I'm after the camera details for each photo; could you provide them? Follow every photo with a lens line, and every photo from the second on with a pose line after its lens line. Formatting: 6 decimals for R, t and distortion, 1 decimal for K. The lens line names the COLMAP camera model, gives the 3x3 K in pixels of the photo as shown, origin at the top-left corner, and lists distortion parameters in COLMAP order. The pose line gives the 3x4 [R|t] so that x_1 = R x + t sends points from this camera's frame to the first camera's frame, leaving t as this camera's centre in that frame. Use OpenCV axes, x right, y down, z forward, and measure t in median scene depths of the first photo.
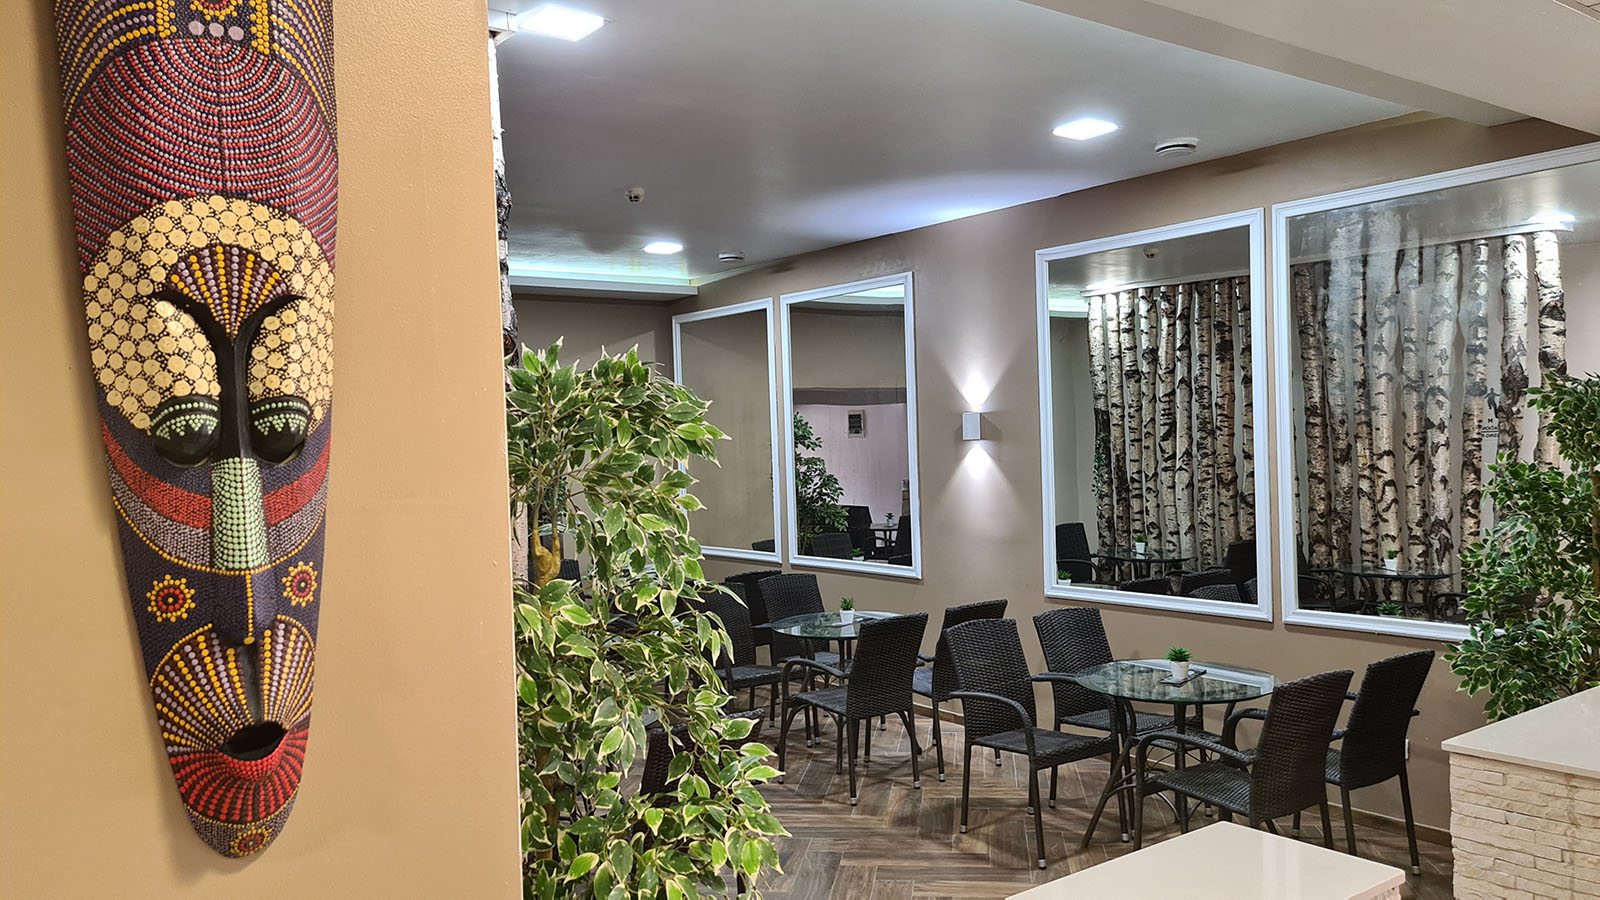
lens RADIAL K [[1200.5, 0, 822.0], [0, 1200.5, 457.2], [0, 0, 1]] dist [0.066025, -0.048925]
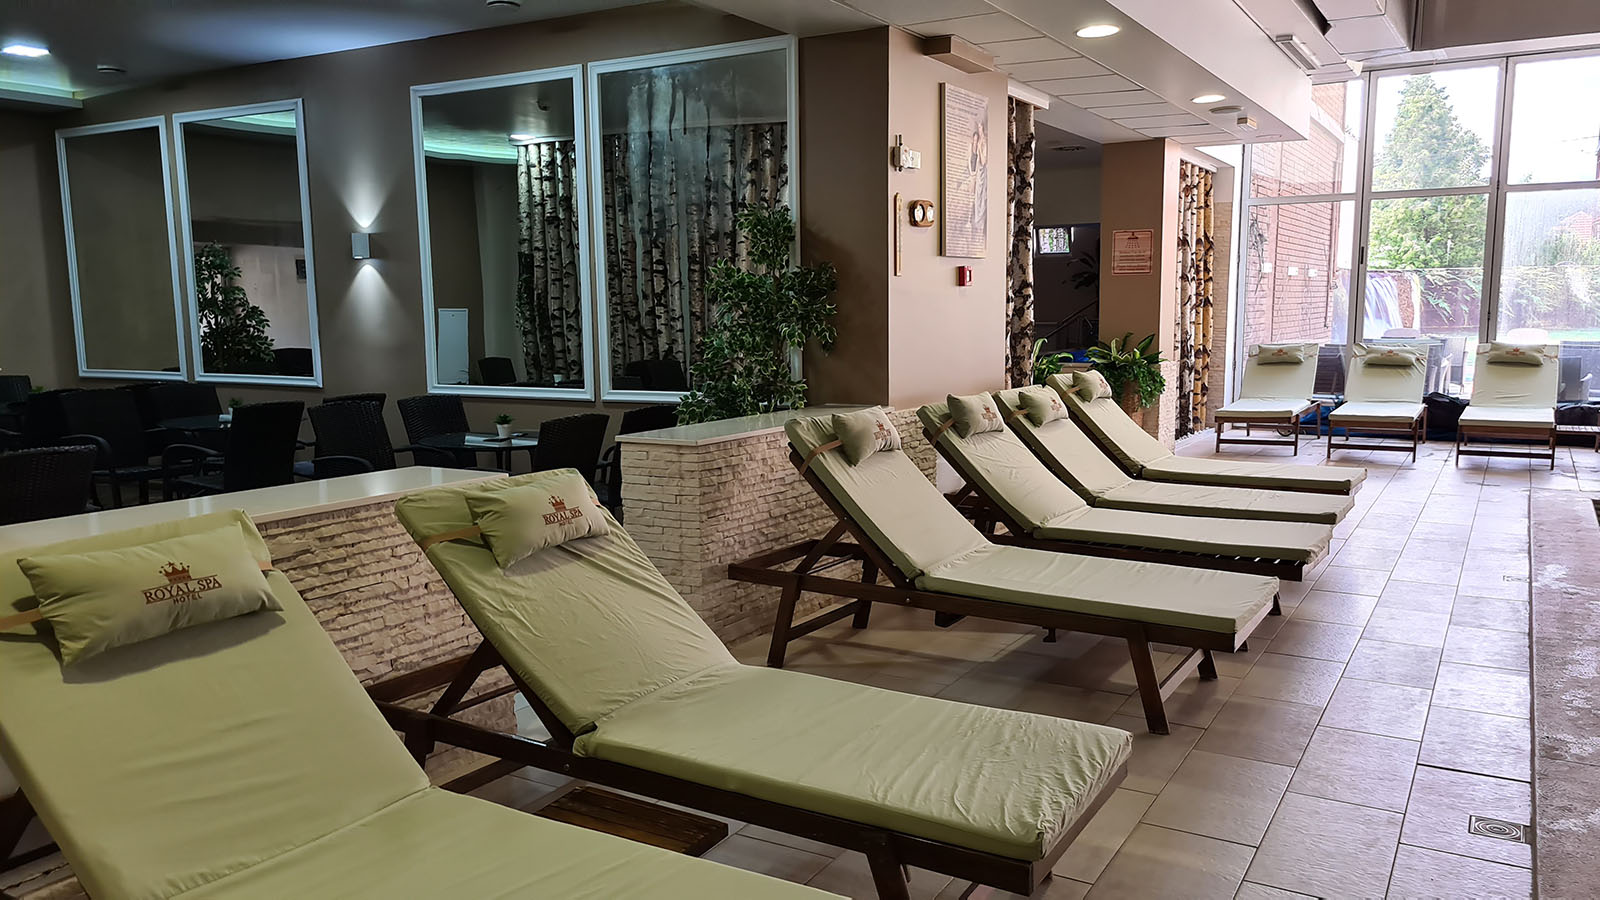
lens RADIAL K [[1200.5, 0, 810.1], [0, 1200.5, 465.0], [0, 0, 1]] dist [0.066025, -0.048925]
pose [[0.927047, -0.028639, 0.373849, 0.068719], [-0.011899, 0.994329, 0.105679, 0.042330], [-0.374756, -0.102418, 0.921449, -0.166986]]
